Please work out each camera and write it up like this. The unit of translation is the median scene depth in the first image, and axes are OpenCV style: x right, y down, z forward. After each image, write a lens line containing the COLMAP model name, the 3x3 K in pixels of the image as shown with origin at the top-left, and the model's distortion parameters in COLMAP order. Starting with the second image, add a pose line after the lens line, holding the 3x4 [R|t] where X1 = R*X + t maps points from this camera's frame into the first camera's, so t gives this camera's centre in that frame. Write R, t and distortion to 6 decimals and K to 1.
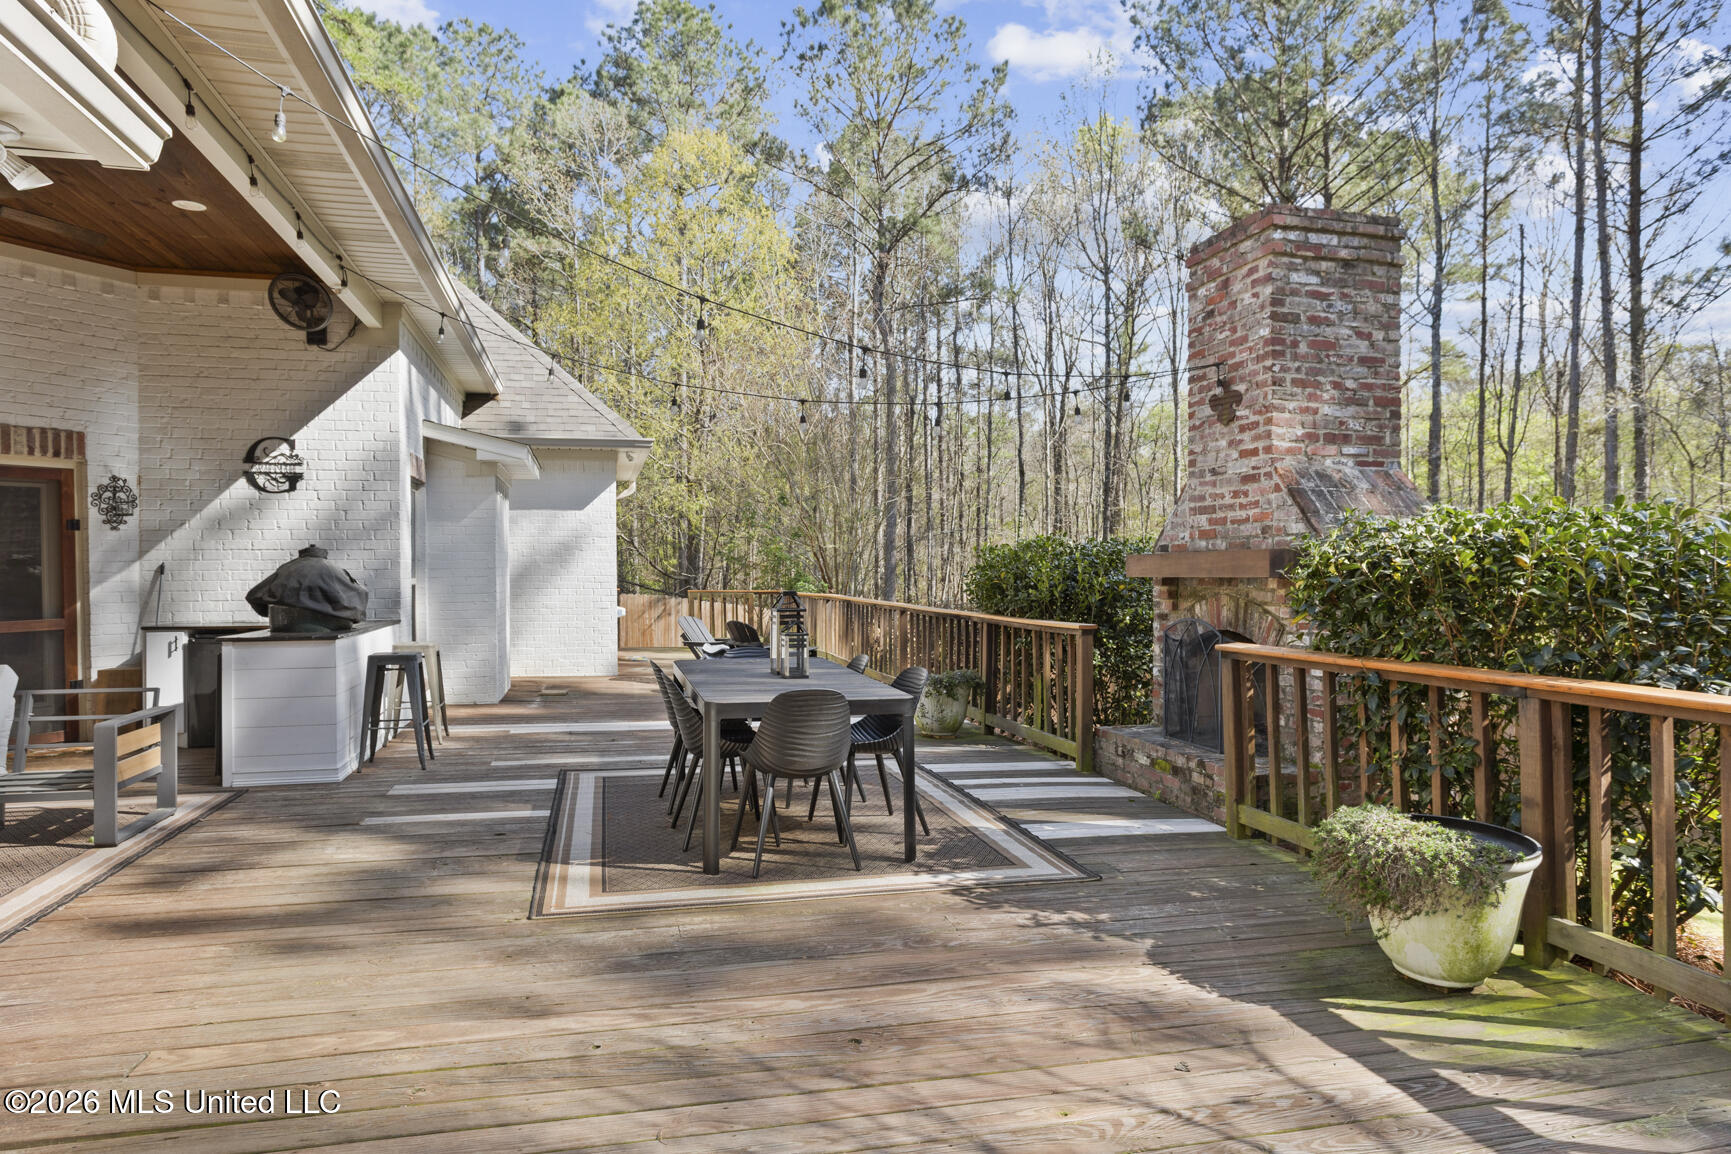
lens RADIAL K [[1011.7, 0, 866.5], [0, 1011.7, 558.7], [0, 0, 1]] dist [-0.039941, 0.036691]
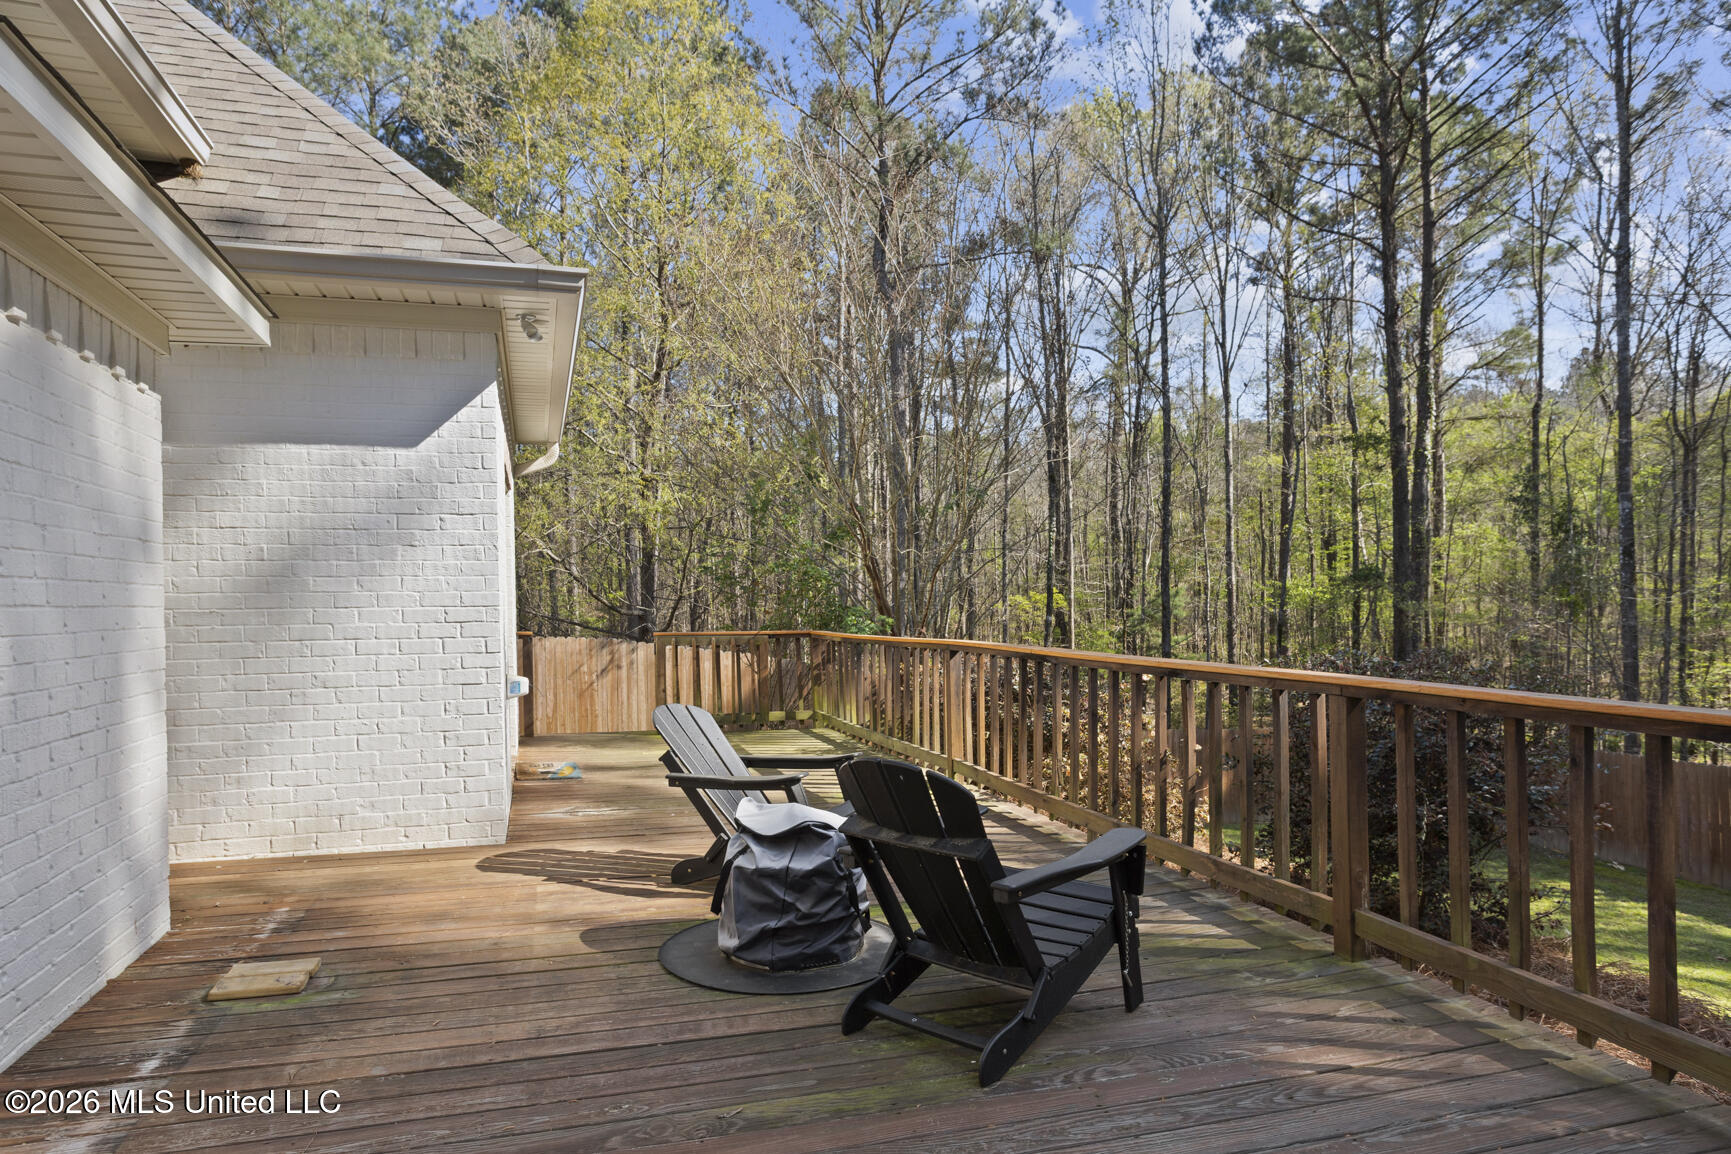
lens RADIAL K [[1050.1, 0, 865.5], [0, 1050.1, 577.0], [0, 0, 1]] dist [-0.001546, 0.000451]
pose [[0.999064, -0.010049, 0.042070, -0.237758], [0.010612, 0.999857, -0.013182, 0.026728], [-0.041931, 0.013616, 0.999028, 1.176128]]
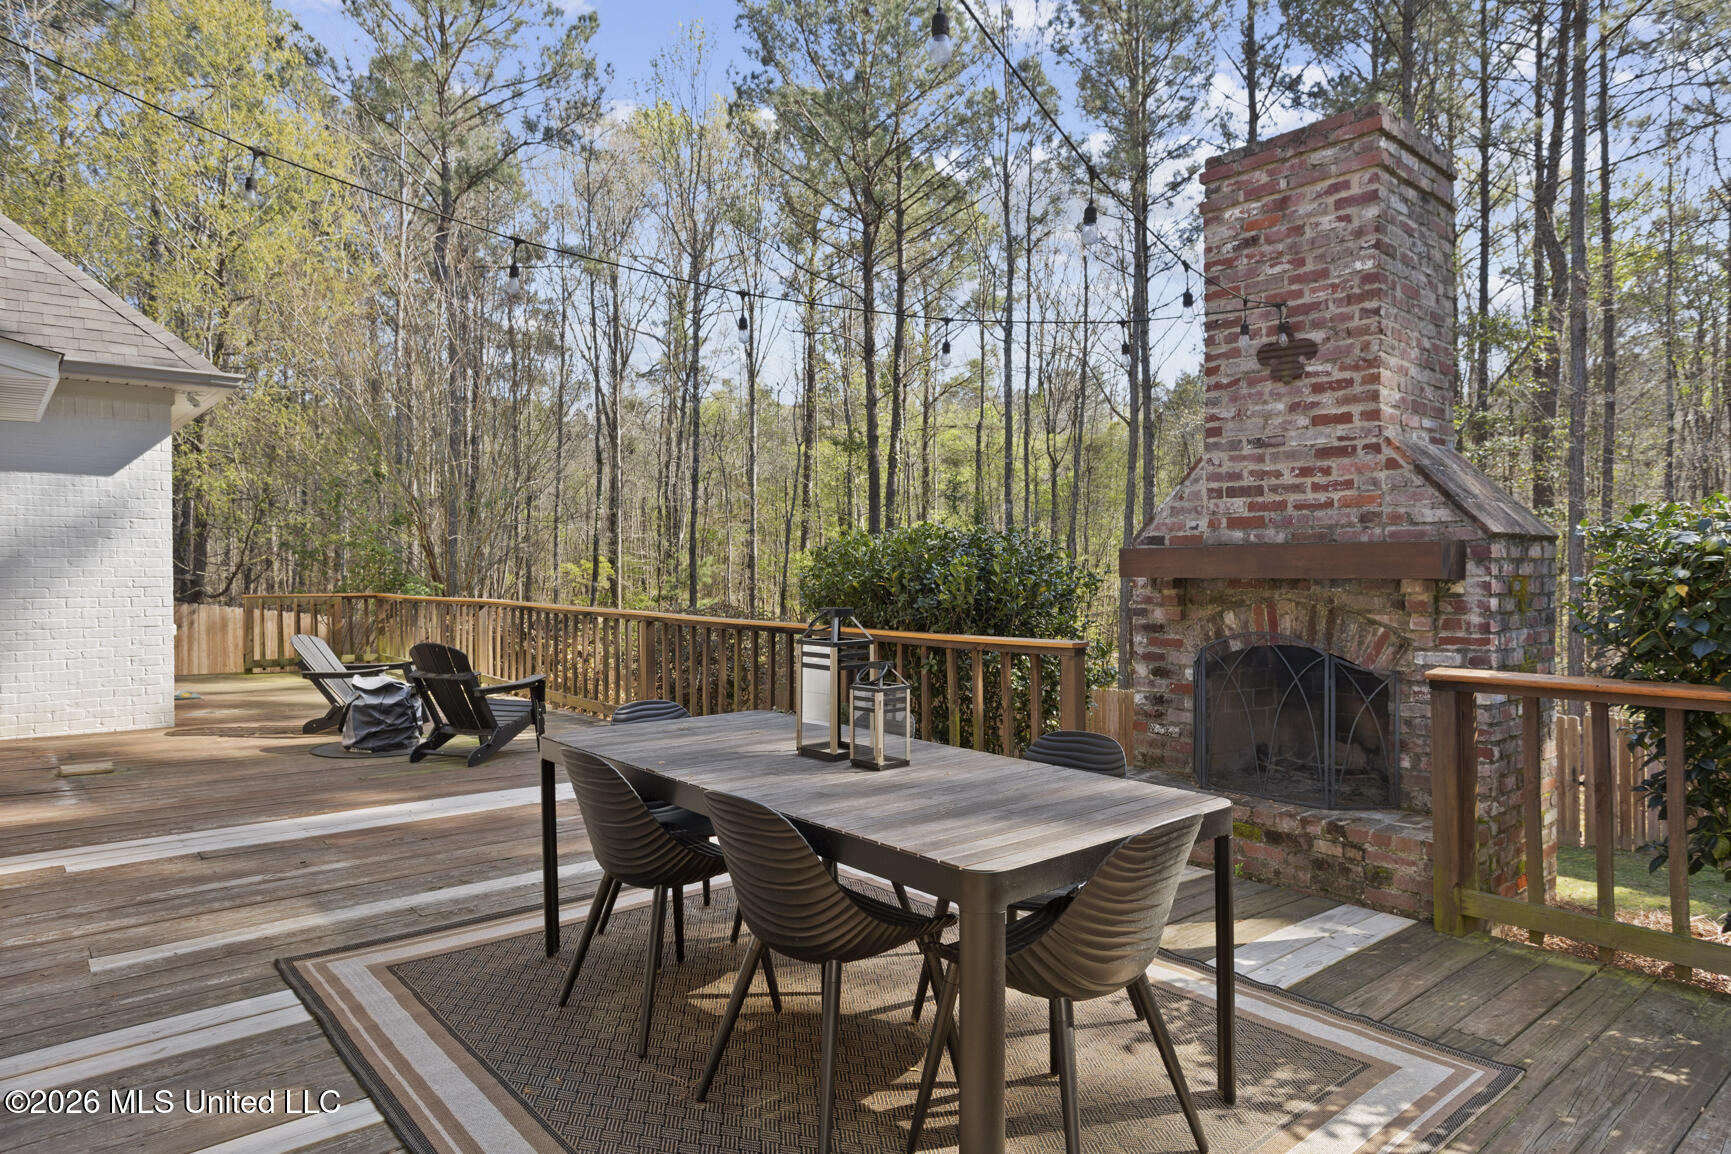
lens RADIAL K [[1011.7, 0, 866.5], [0, 1011.7, 558.7], [0, 0, 1]] dist [-0.039941, 0.036691]
pose [[0.896408, 0.002603, 0.443223, -0.271030], [-0.004275, 0.999987, 0.002773, 0.002674], [-0.443210, -0.004381, 0.896407, 0.427873]]
